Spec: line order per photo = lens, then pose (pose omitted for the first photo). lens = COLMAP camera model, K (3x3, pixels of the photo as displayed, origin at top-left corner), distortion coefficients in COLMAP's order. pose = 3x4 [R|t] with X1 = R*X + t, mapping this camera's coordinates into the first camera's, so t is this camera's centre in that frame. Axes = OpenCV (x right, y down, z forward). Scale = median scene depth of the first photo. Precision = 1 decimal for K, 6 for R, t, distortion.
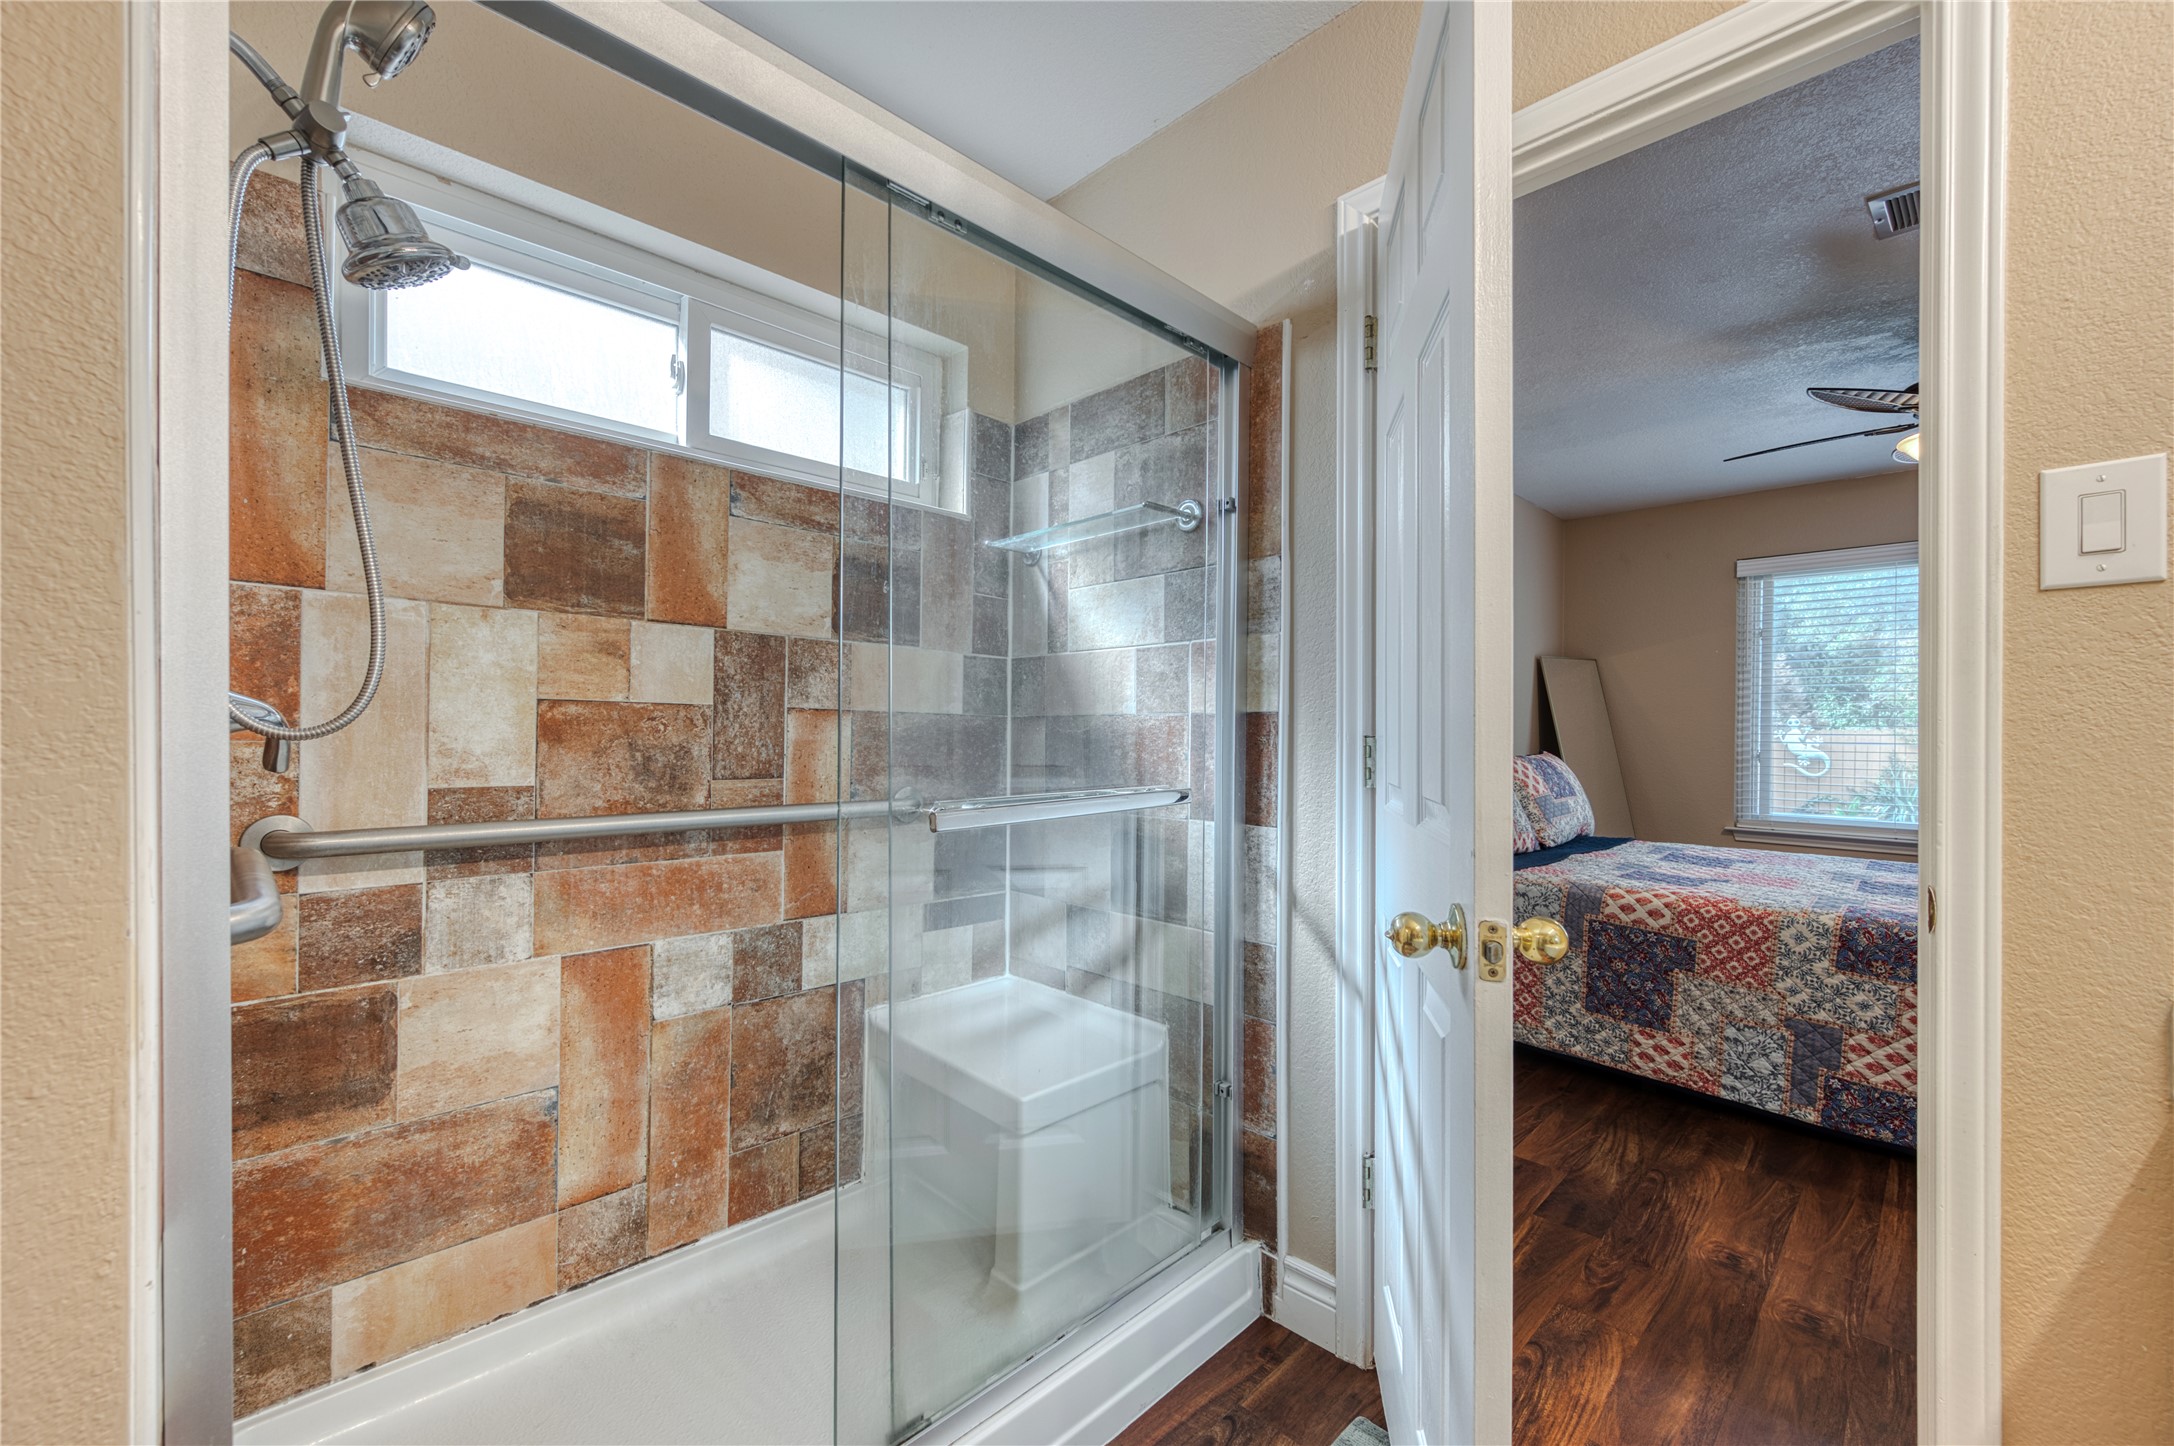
lens RADIAL K [[872.8, 0, 1082.7], [0, 872.8, 718.3], [0, 0, 1]] dist [0.000102, -0.004388]
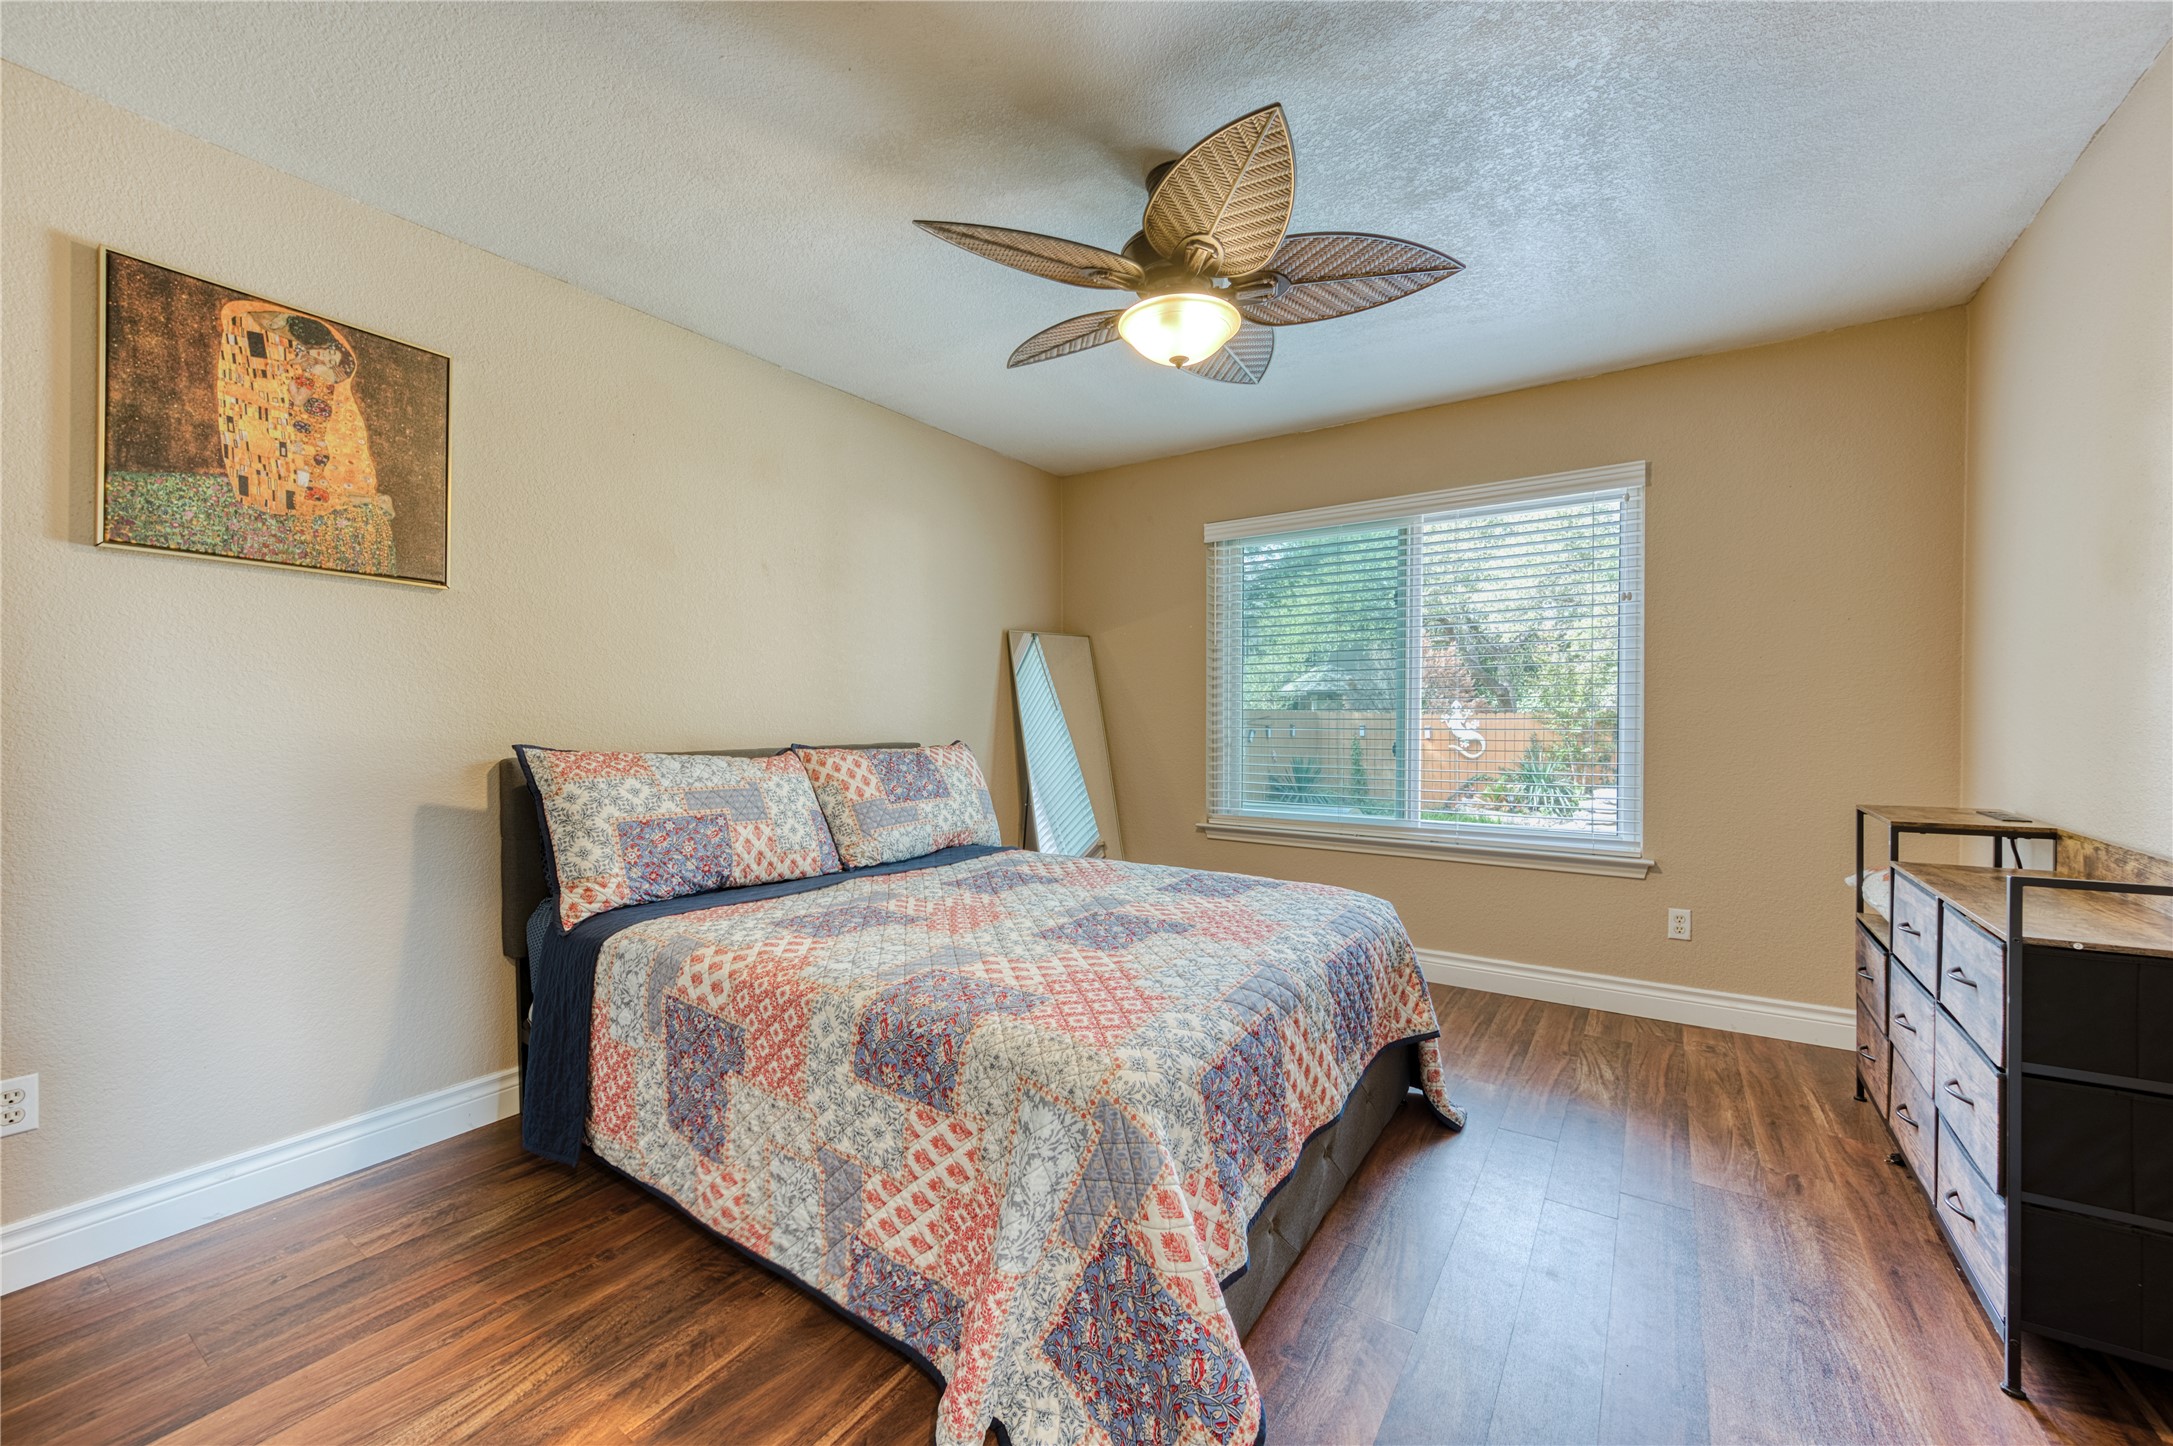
lens RADIAL K [[872.4, 0, 1082.2], [0, 872.4, 718.3], [0, 0, 1]] dist [0.000102, -0.004388]
pose [[0.978104, -0.007964, 0.207966, 0.837358], [0.005179, 0.999890, 0.013934, 0.008525], [-0.208054, -0.012552, 0.978037, 0.299564]]
